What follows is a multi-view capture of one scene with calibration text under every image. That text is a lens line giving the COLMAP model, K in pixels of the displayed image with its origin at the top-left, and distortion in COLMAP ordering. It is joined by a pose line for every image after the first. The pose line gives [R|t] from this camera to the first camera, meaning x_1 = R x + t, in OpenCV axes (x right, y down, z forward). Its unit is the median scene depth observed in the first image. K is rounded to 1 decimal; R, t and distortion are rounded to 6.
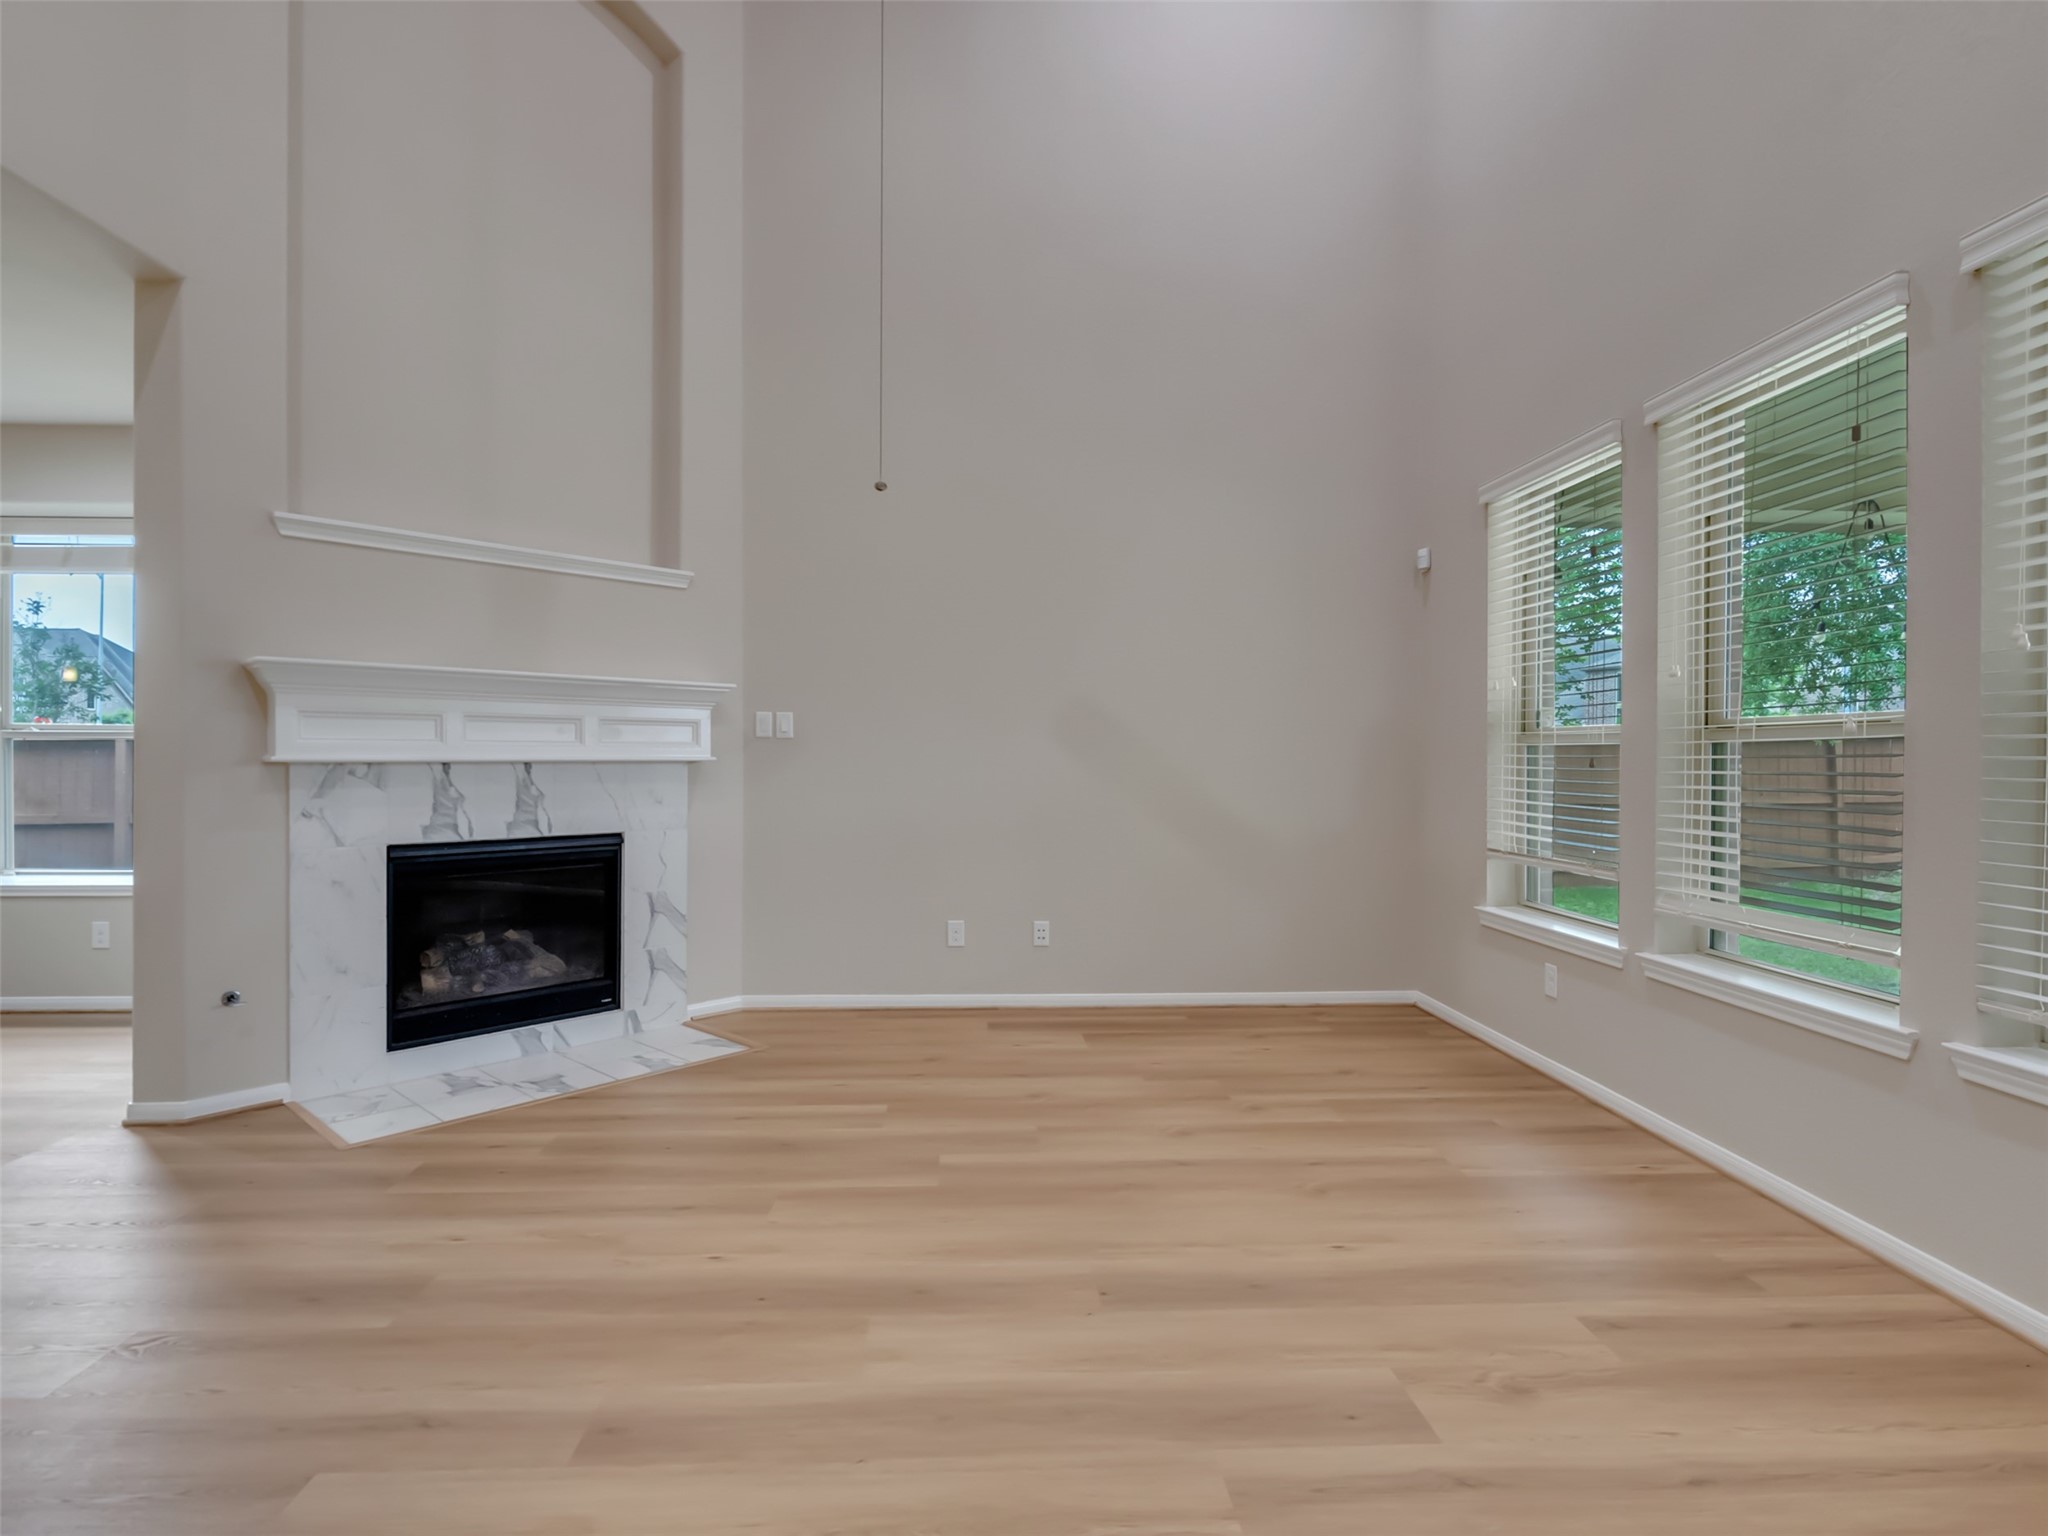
lens RADIAL K [[1054.6, 0, 1012.5], [0, 1054.6, 765.2], [0, 0, 1]] dist [-0.004318, -0.001280]
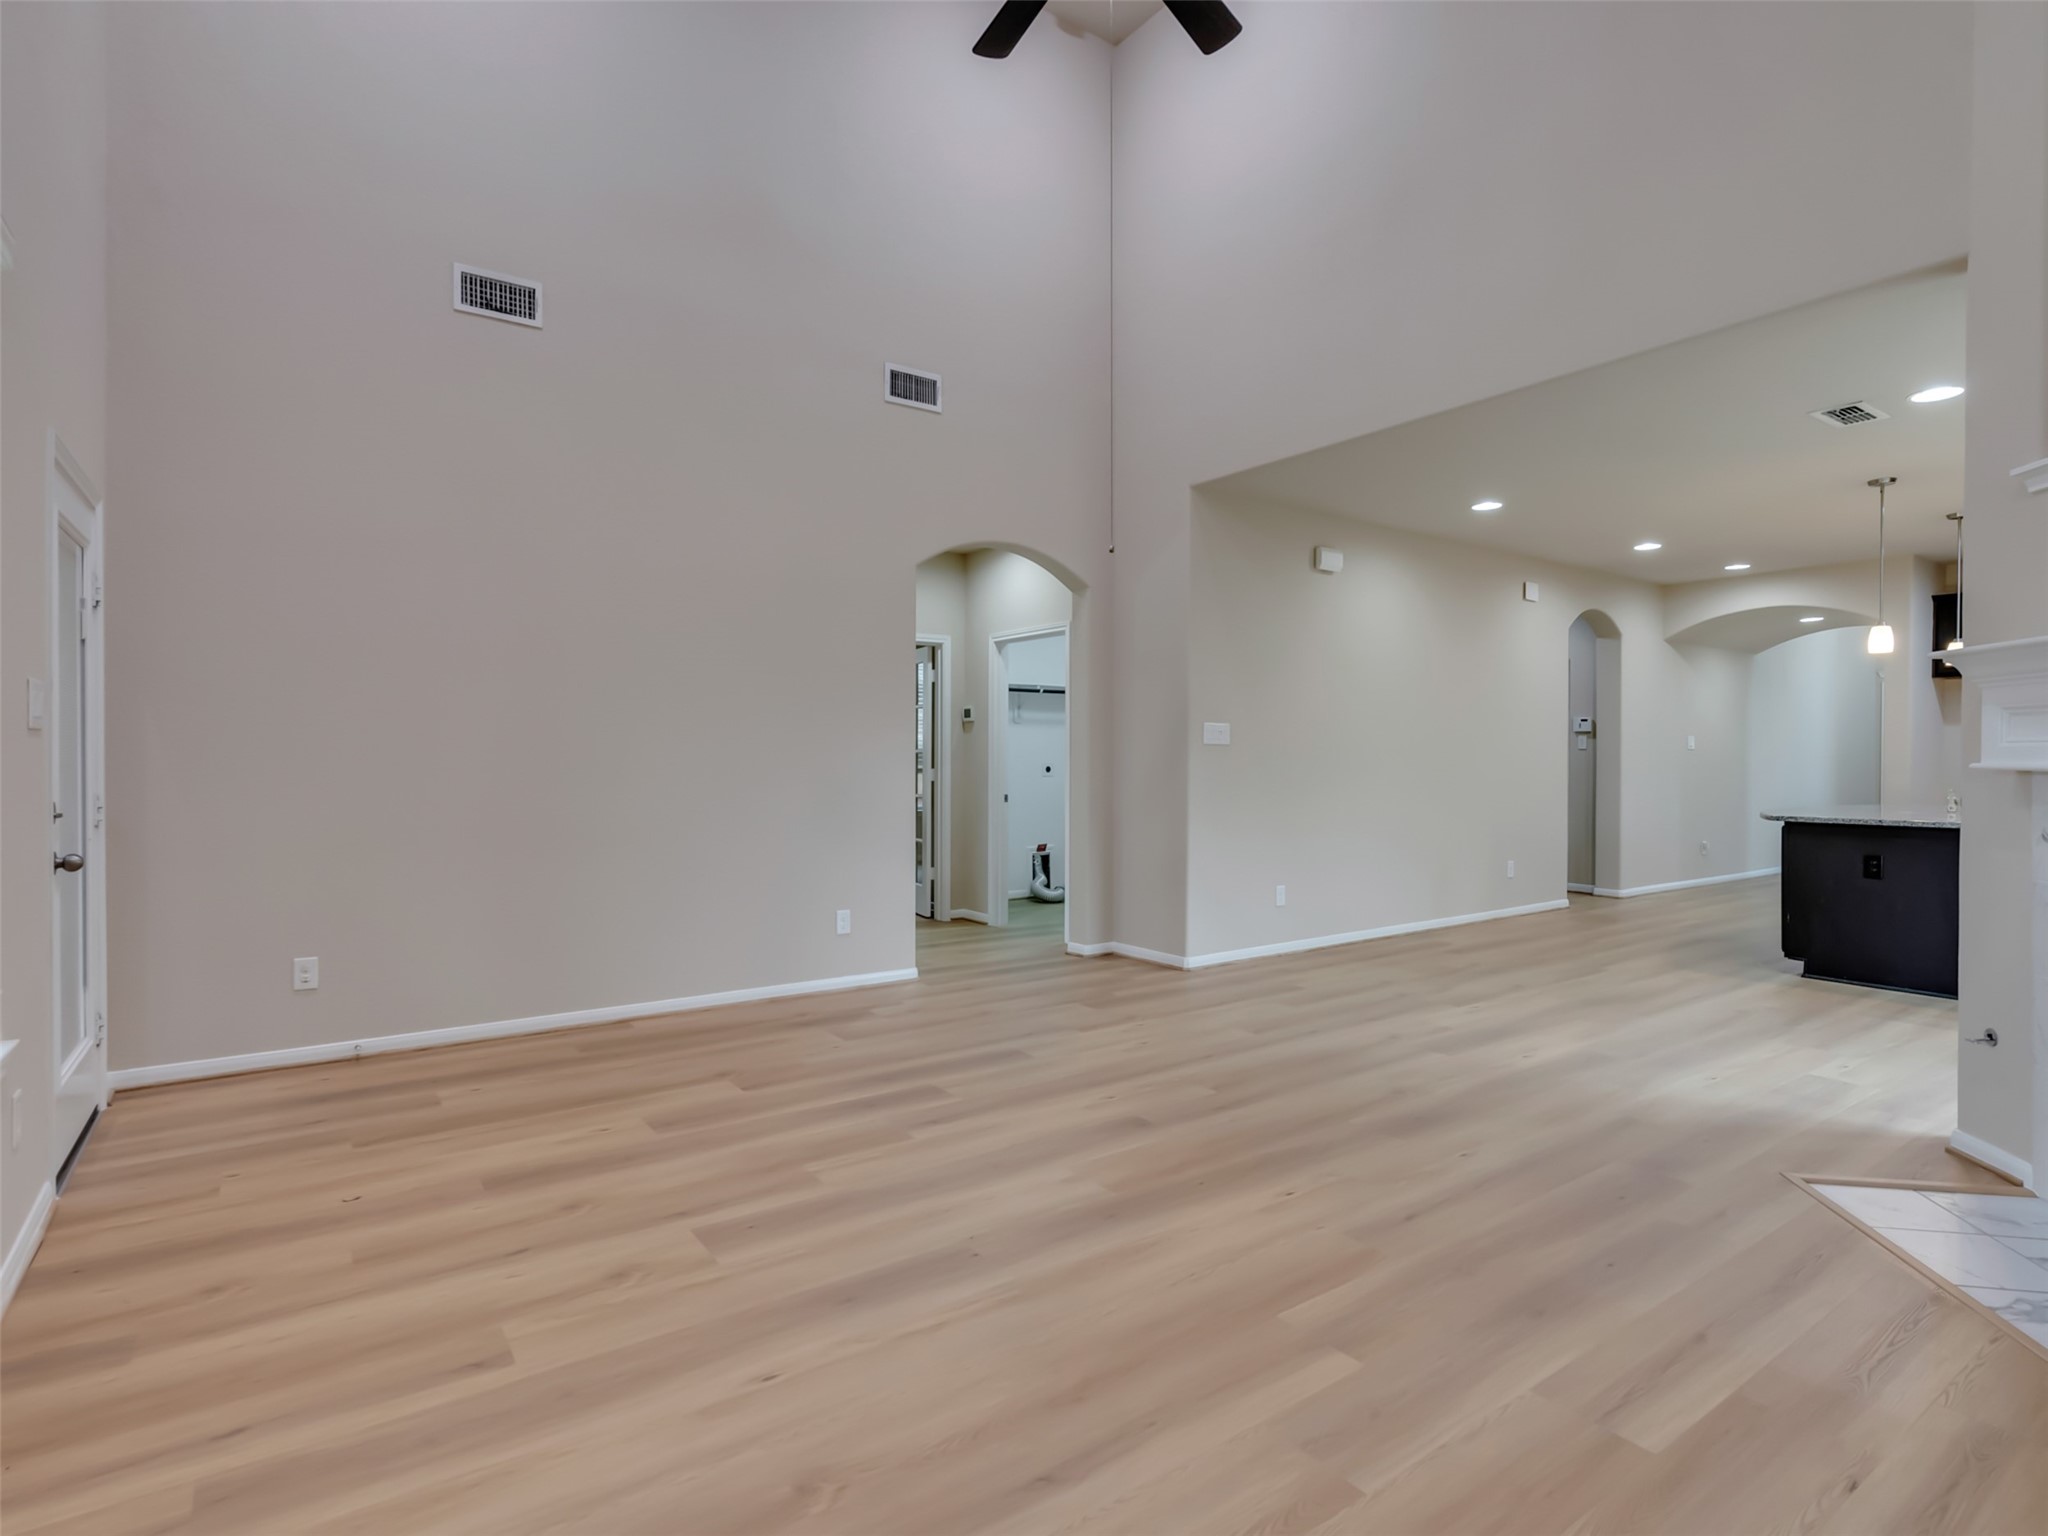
lens RADIAL K [[1054.6, 0, 1012.5], [0, 1054.6, 765.2], [0, 0, 1]] dist [-0.004318, -0.001280]
pose [[-0.848249, -0.001009, -0.529597, 0.659589], [-0.006371, 0.999945, 0.008299, -0.013786], [0.529559, 0.010414, -0.848209, 2.026822]]
